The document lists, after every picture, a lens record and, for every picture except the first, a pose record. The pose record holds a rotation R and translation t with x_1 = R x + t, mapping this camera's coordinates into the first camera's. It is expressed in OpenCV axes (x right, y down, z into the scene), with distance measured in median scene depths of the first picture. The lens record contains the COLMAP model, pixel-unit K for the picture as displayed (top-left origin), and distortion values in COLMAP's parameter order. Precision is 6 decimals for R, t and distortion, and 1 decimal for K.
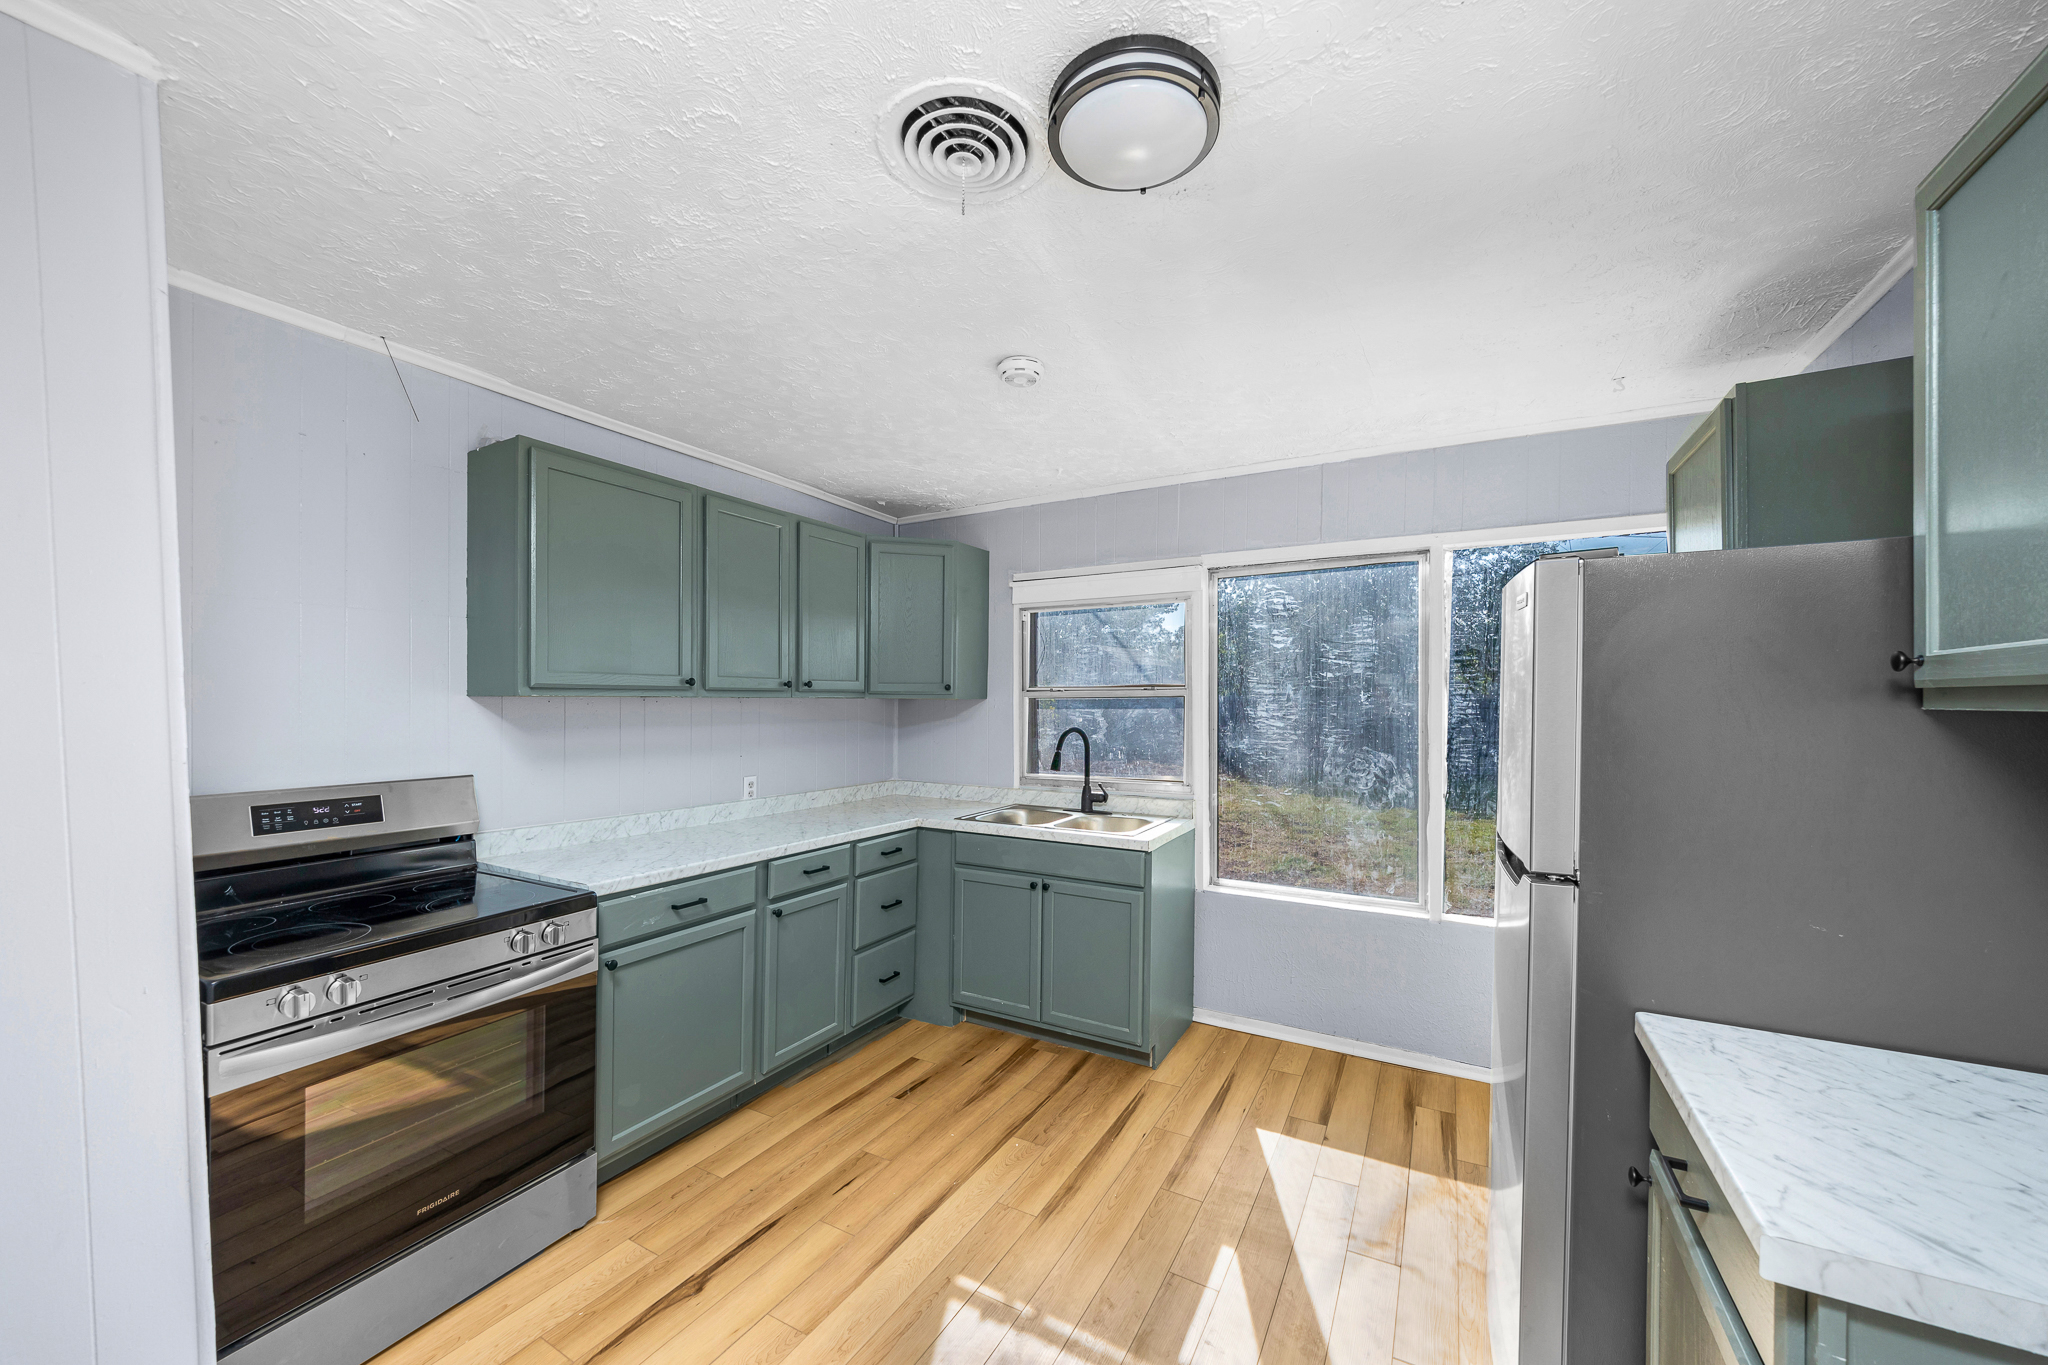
lens RADIAL K [[757.5, 0, 1023.1], [0, 757.5, 690.9], [0, 0, 1]] dist [0.000381, 0.000005]
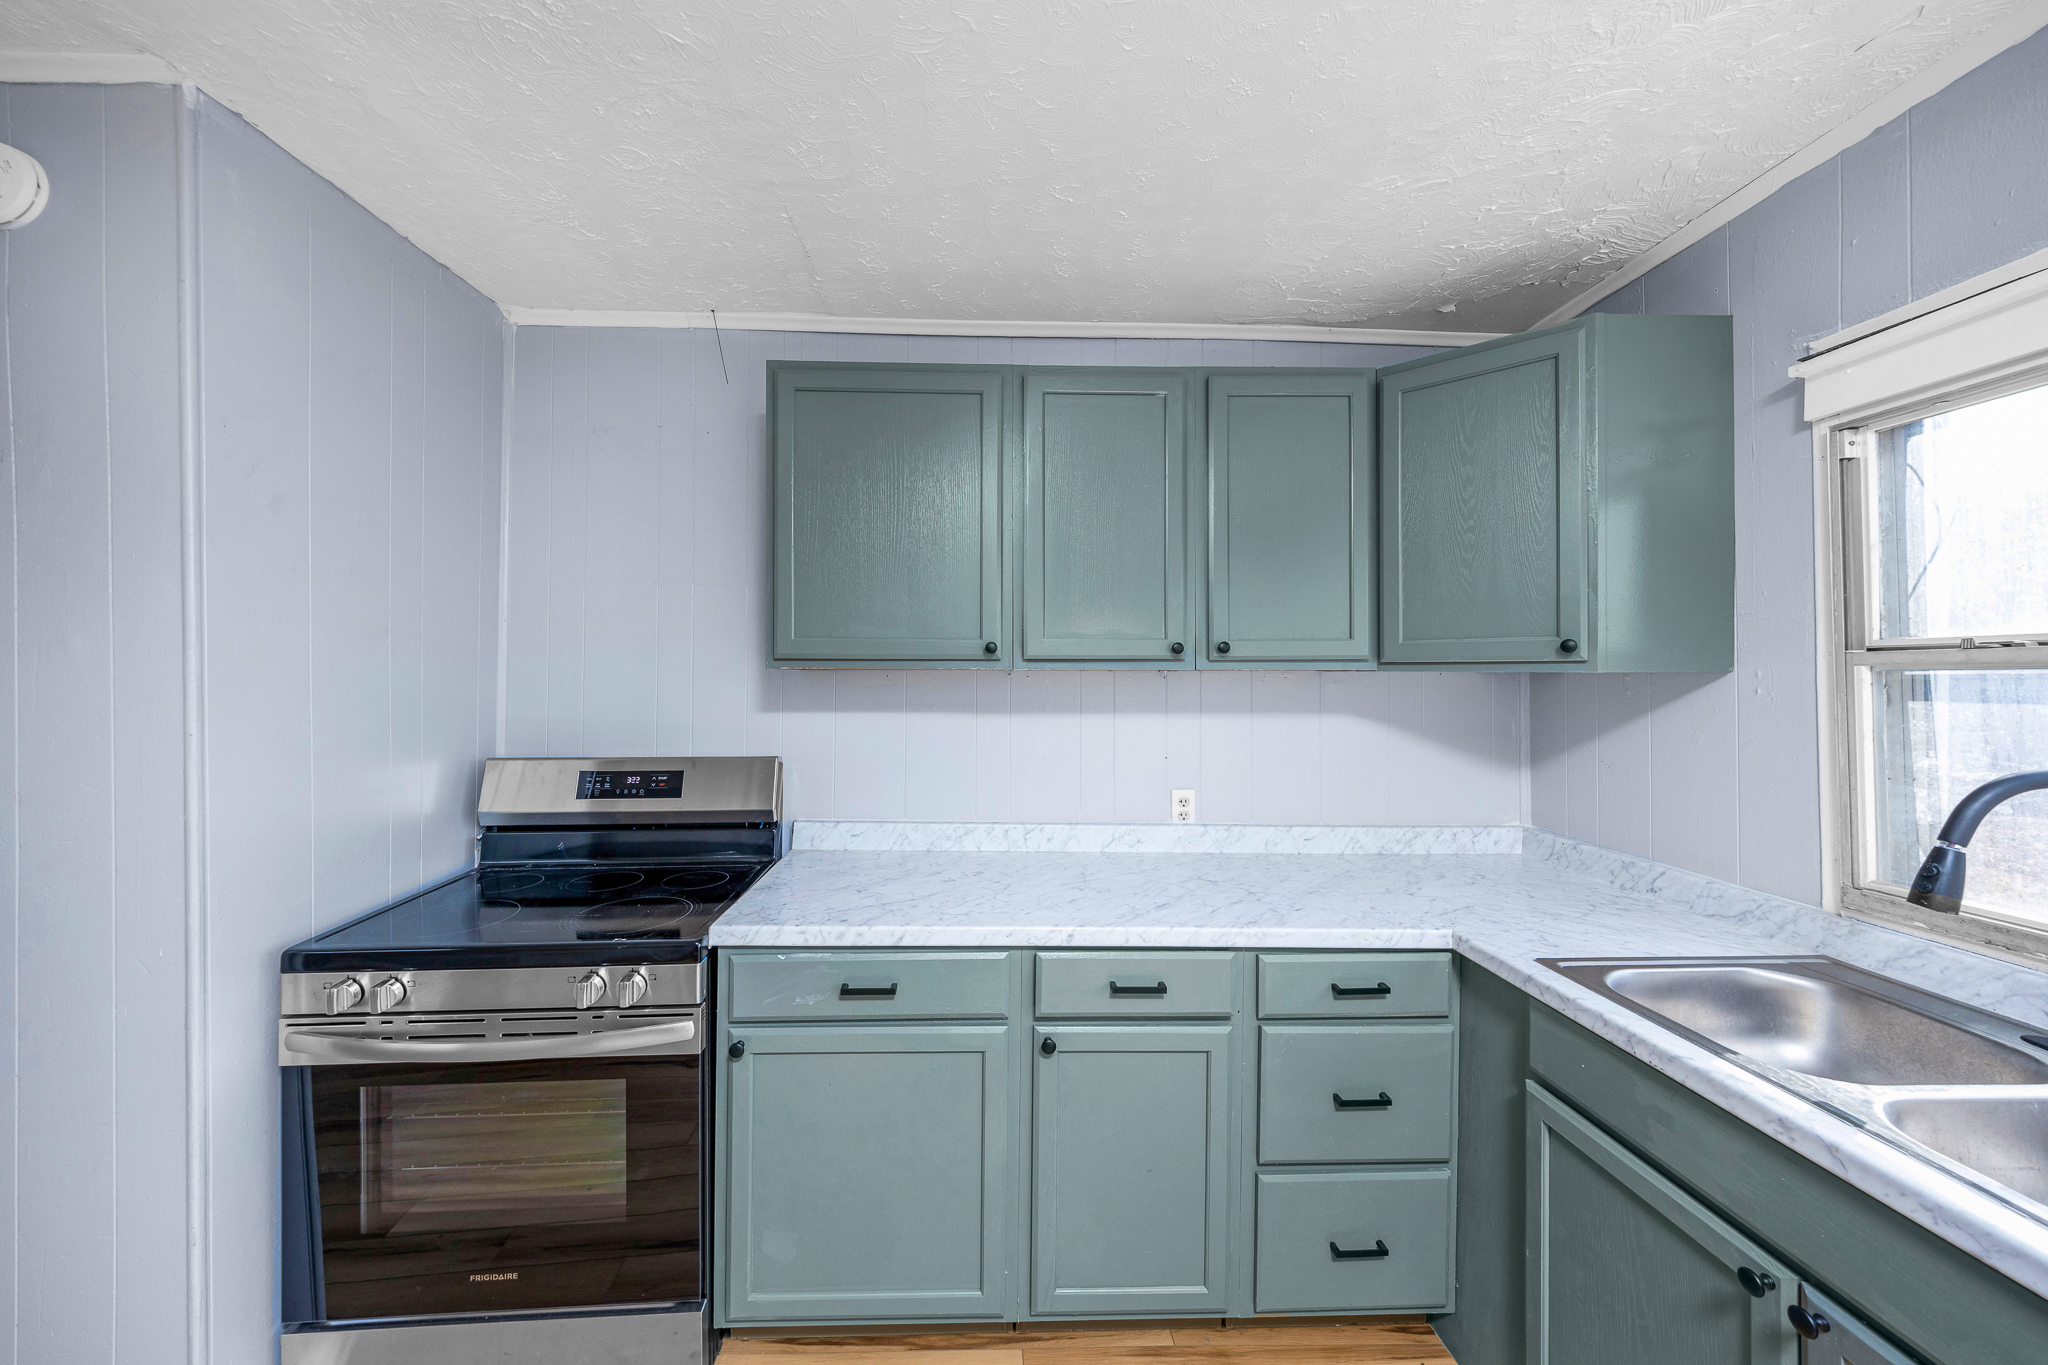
lens RADIAL K [[719.6, 0, 1003.4], [0, 719.6, 662.5], [0, 0, 1]] dist [-0.001495, -0.000311]
pose [[0.509012, -0.013538, -0.860653, 0.105702], [0.009220, 0.999905, -0.010275, 0.006637], [0.860710, -0.002705, 0.509088, 0.558019]]
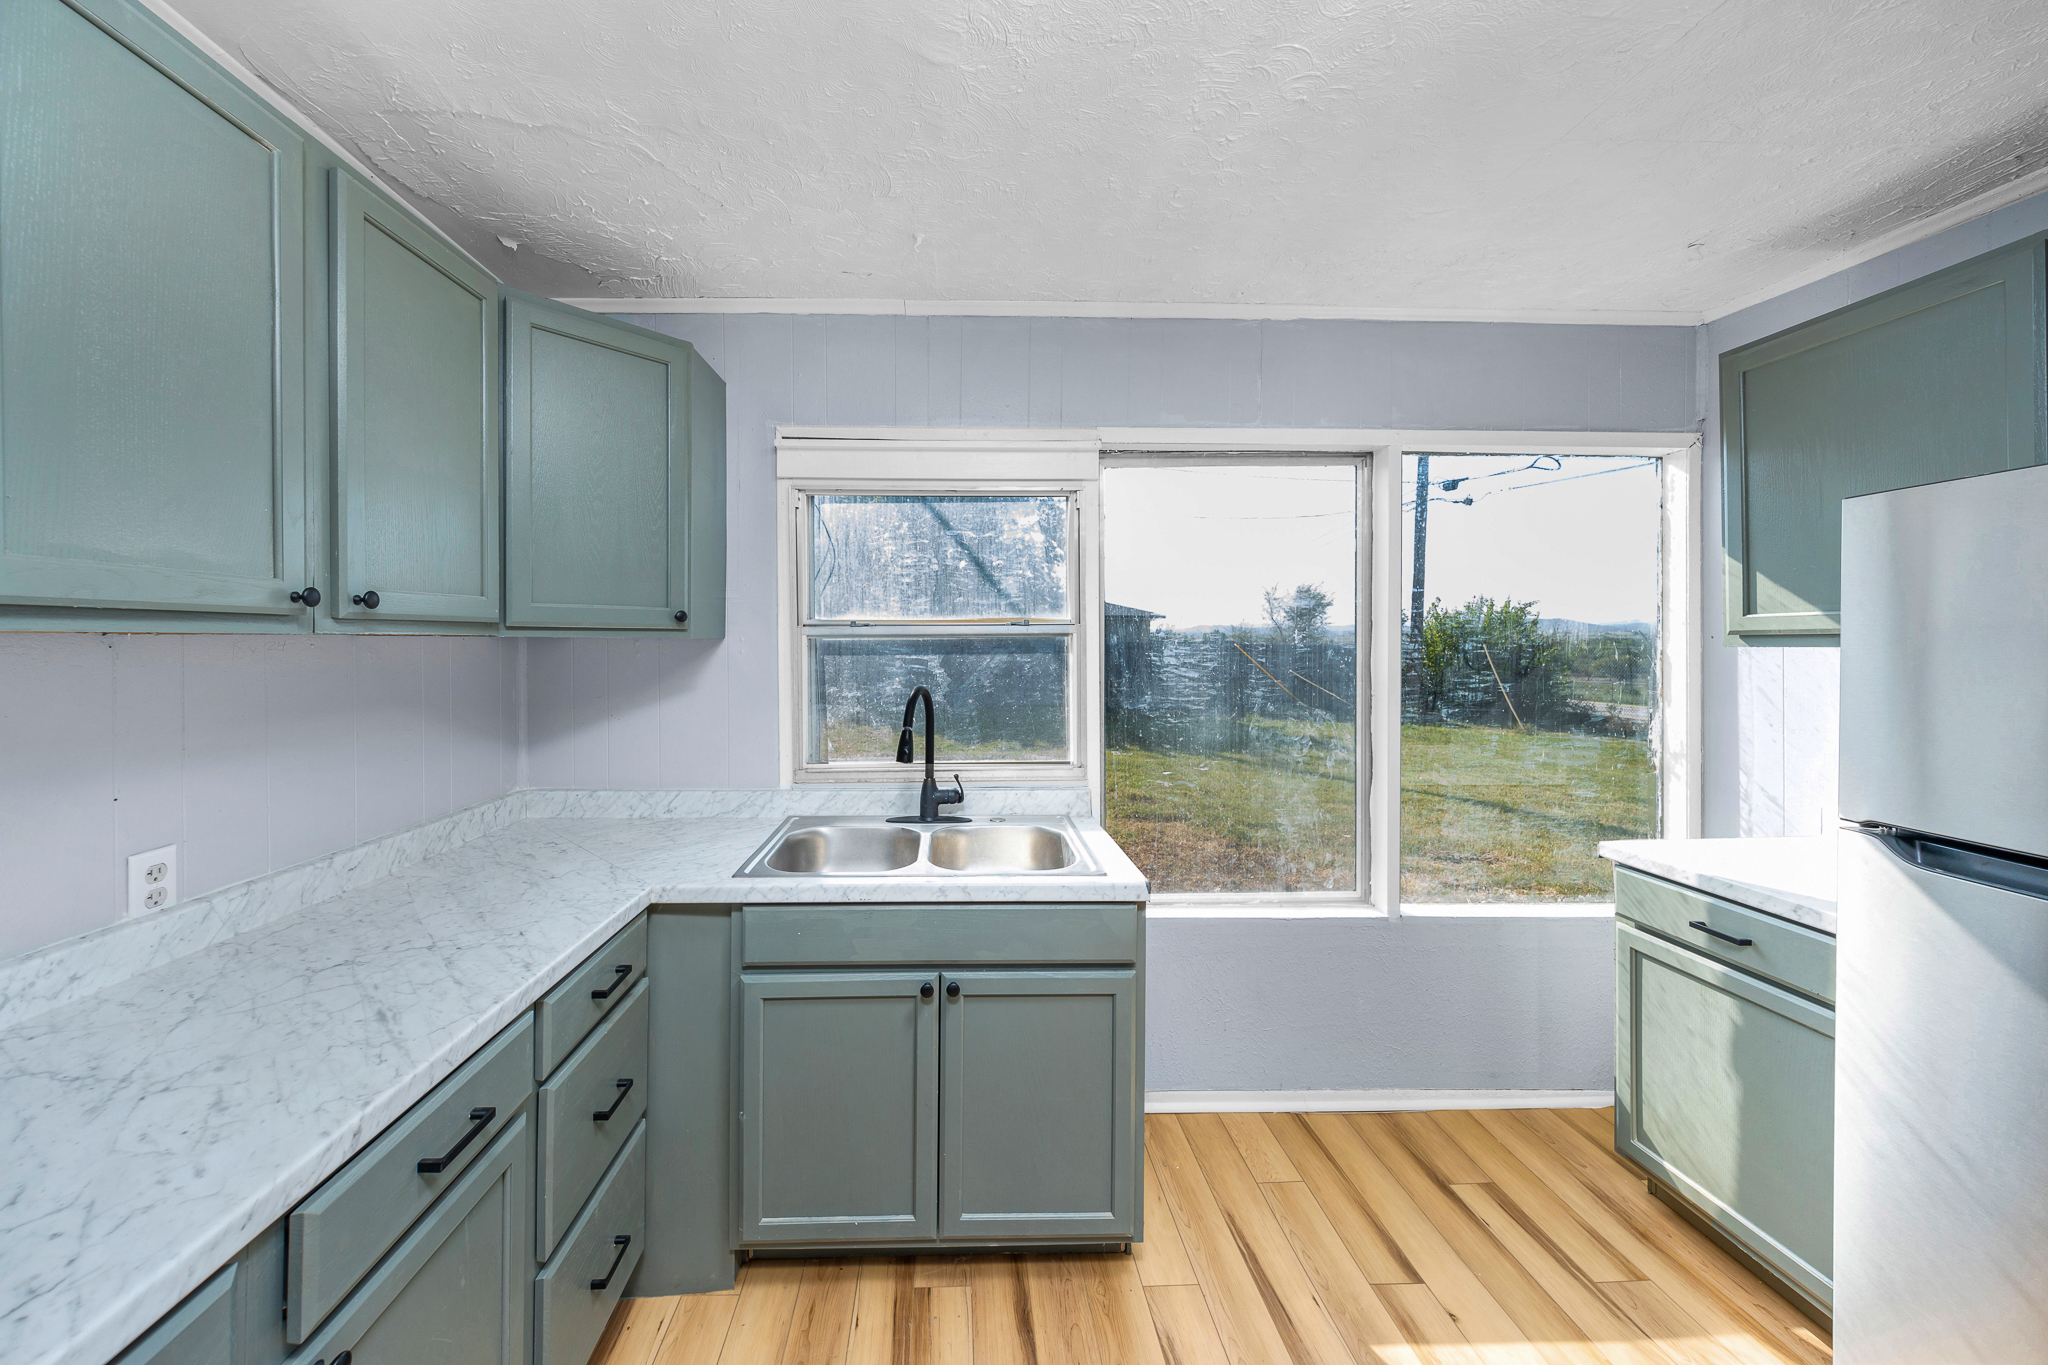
lens RADIAL K [[731.2, 0, 980.6], [0, 731.2, 643.2], [0, 0, 1]] dist [-0.002135, -0.000382]
pose [[0.861039, -0.001390, 0.508538, -0.200207], [-0.007668, 0.999847, 0.015716, 0.004692], [-0.508482, -0.017432, 0.860896, 0.510384]]
